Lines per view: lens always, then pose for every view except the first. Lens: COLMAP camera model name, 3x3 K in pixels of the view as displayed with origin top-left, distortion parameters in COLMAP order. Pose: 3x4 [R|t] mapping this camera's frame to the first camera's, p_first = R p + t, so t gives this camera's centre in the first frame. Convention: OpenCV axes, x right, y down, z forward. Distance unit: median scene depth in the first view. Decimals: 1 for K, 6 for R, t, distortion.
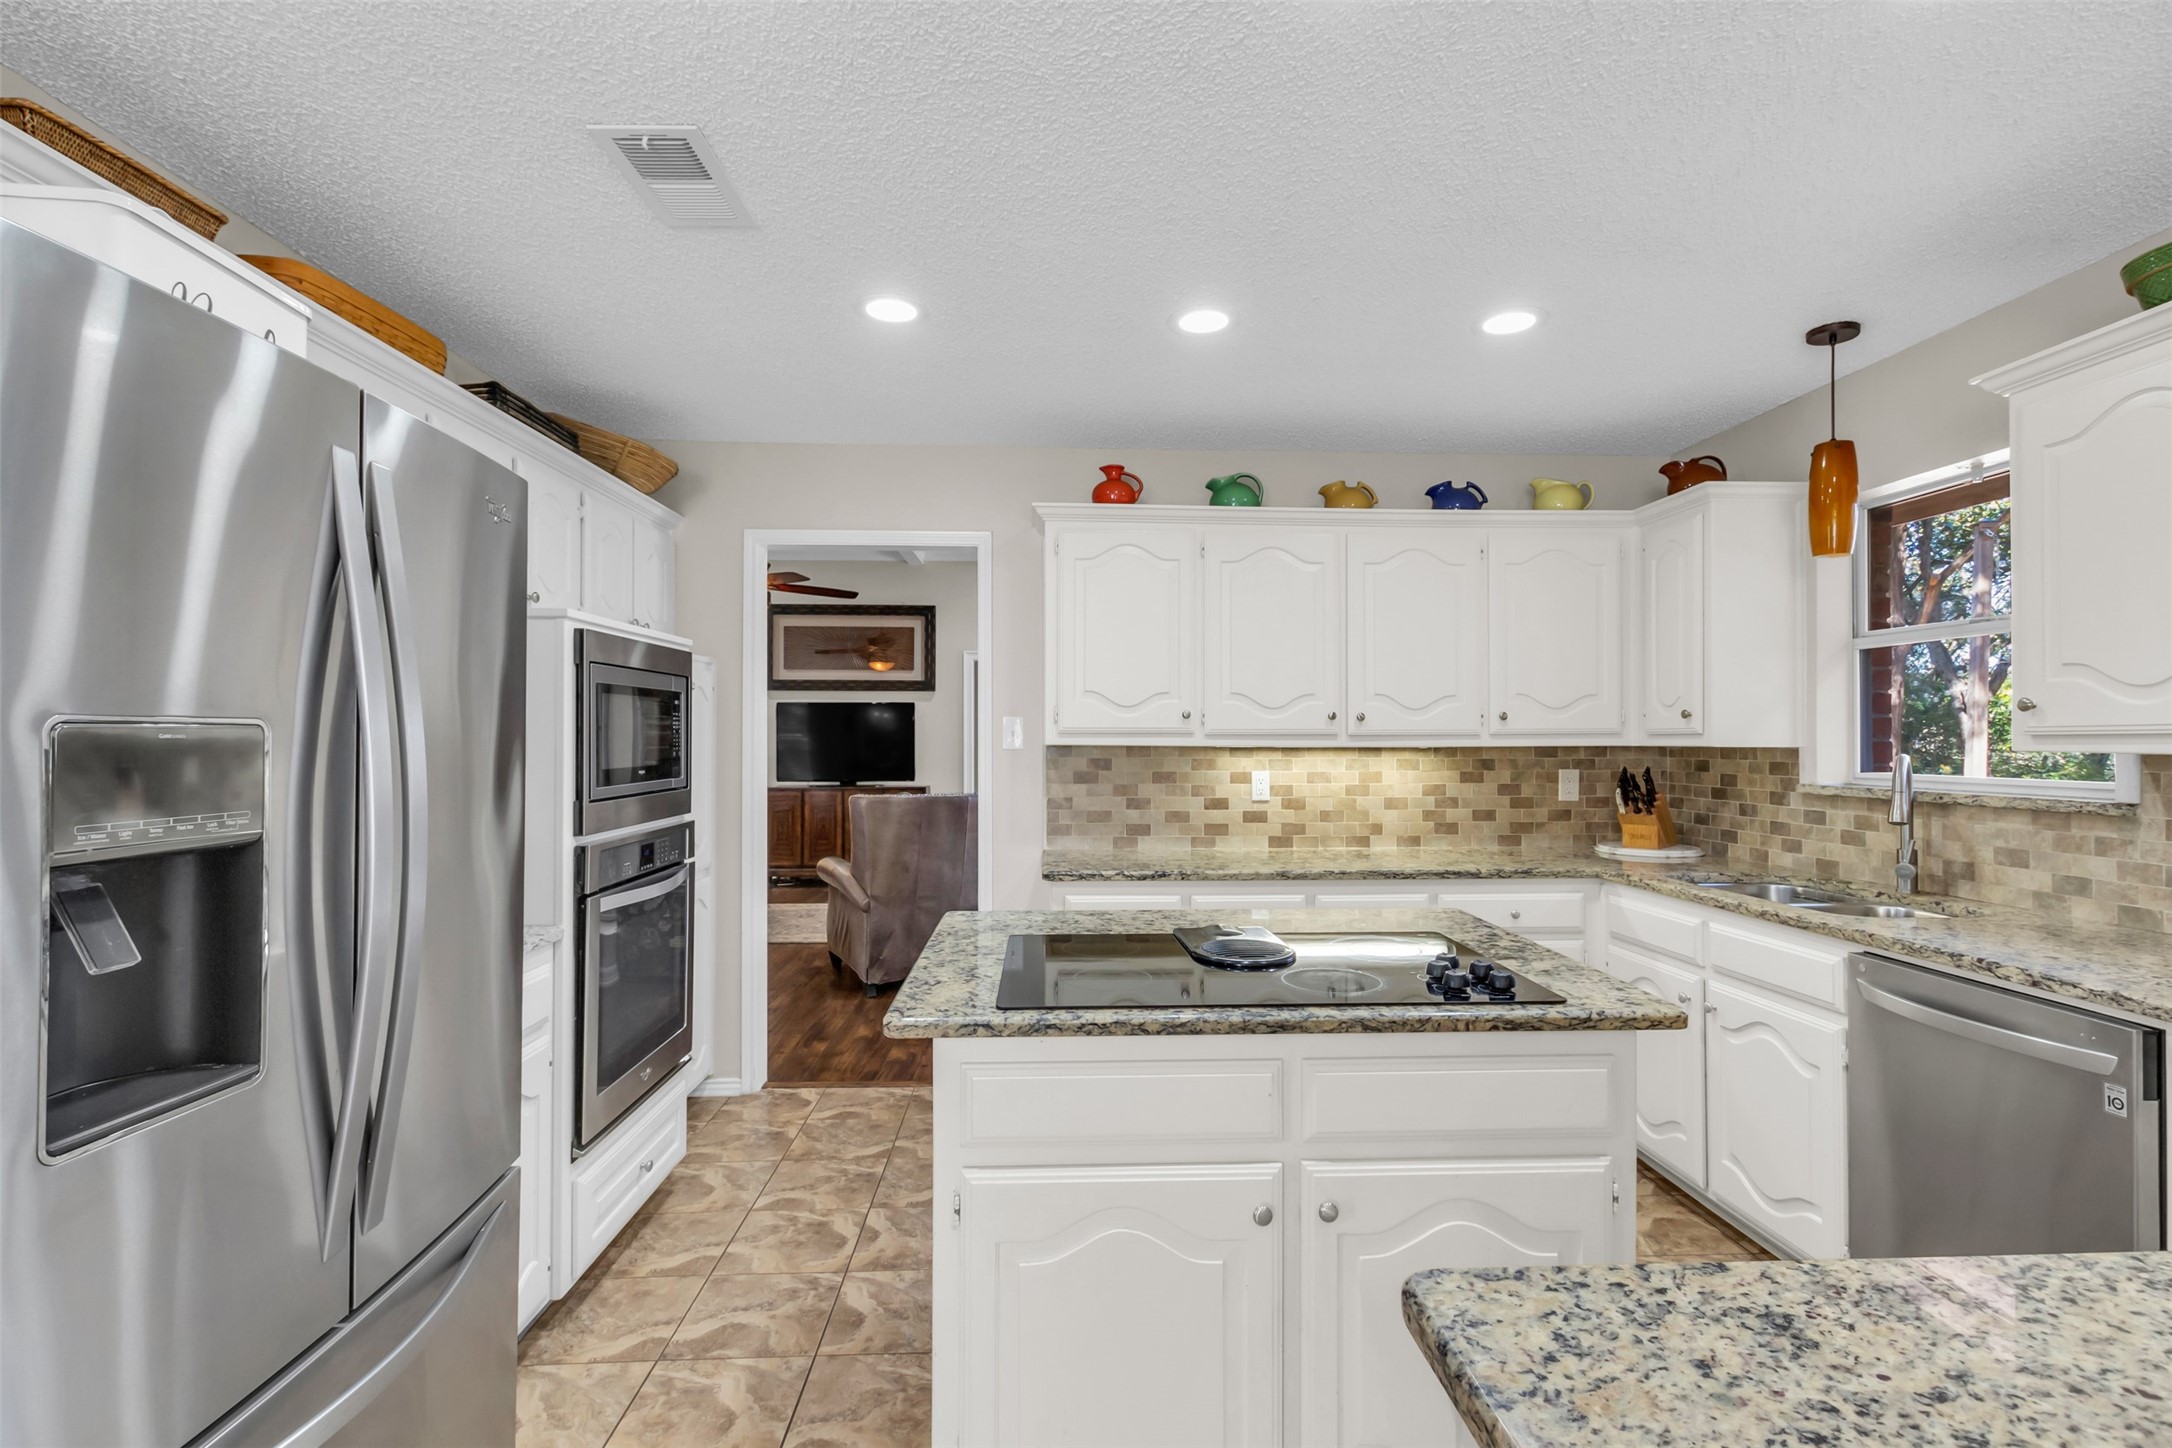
lens RADIAL K [[1000.9, 0, 1092.8], [0, 1000.9, 725.2], [0, 0, 1]] dist [0.003483, 0.000384]
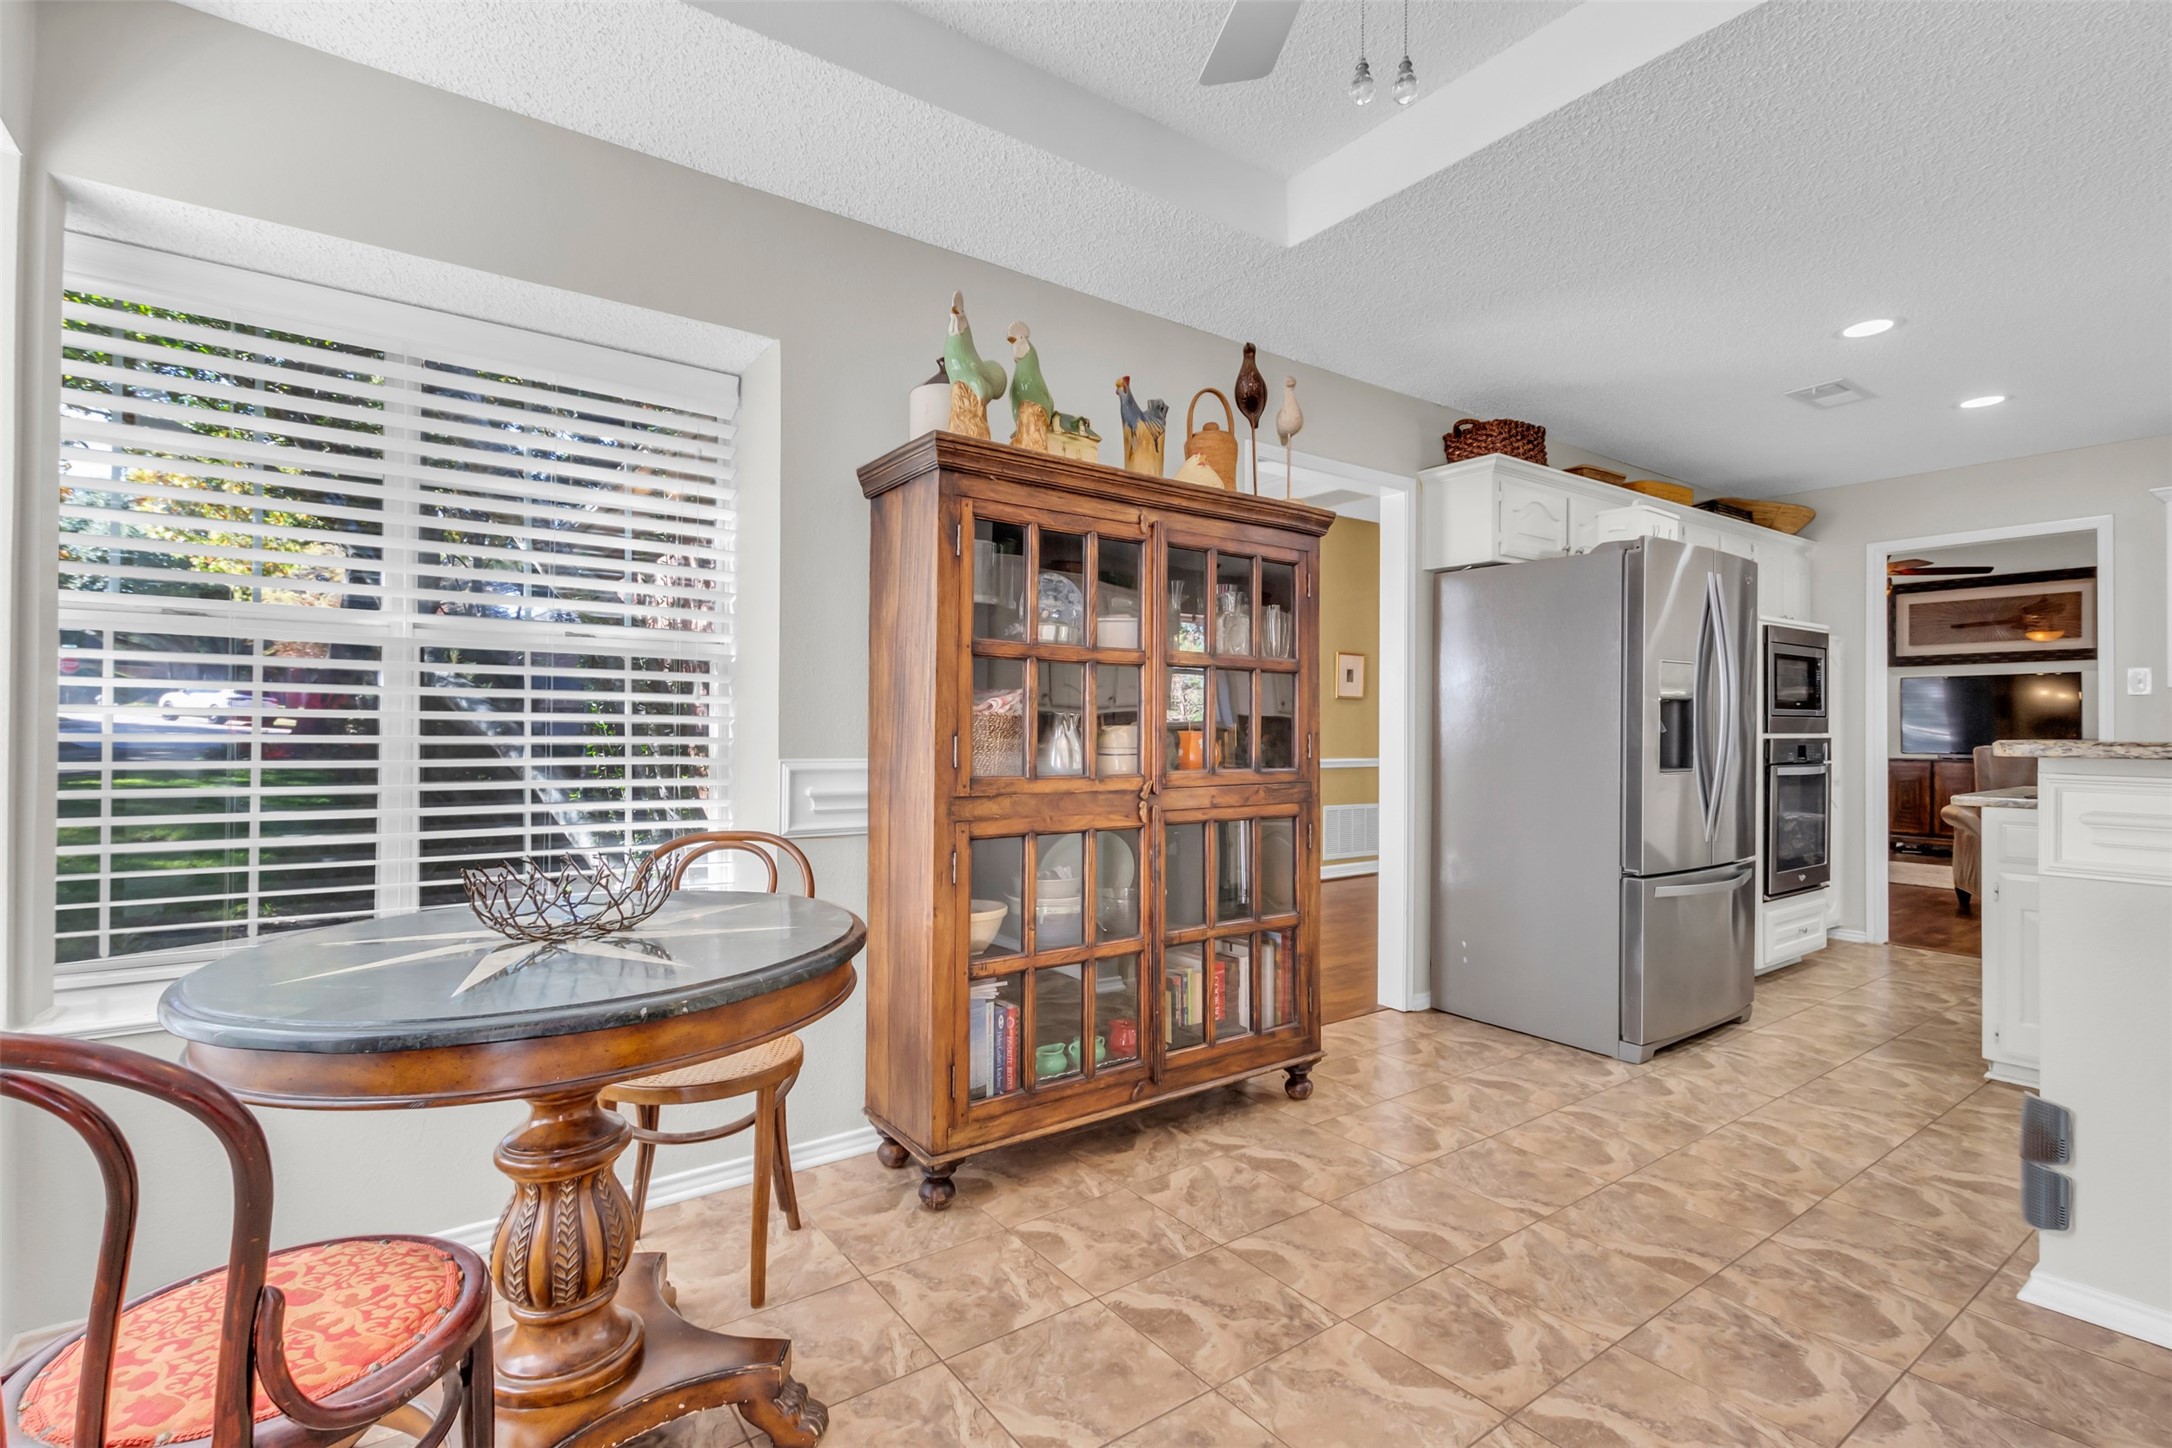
lens RADIAL K [[1000.9, 0, 1092.8], [0, 1000.9, 725.2], [0, 0, 1]] dist [0.003483, 0.000384]
pose [[0.551129, -0.002243, -0.834417, 0.125331], [0.004792, 0.999988, 0.000476, 0.029573], [0.834407, -0.004261, 0.551133, -0.375366]]
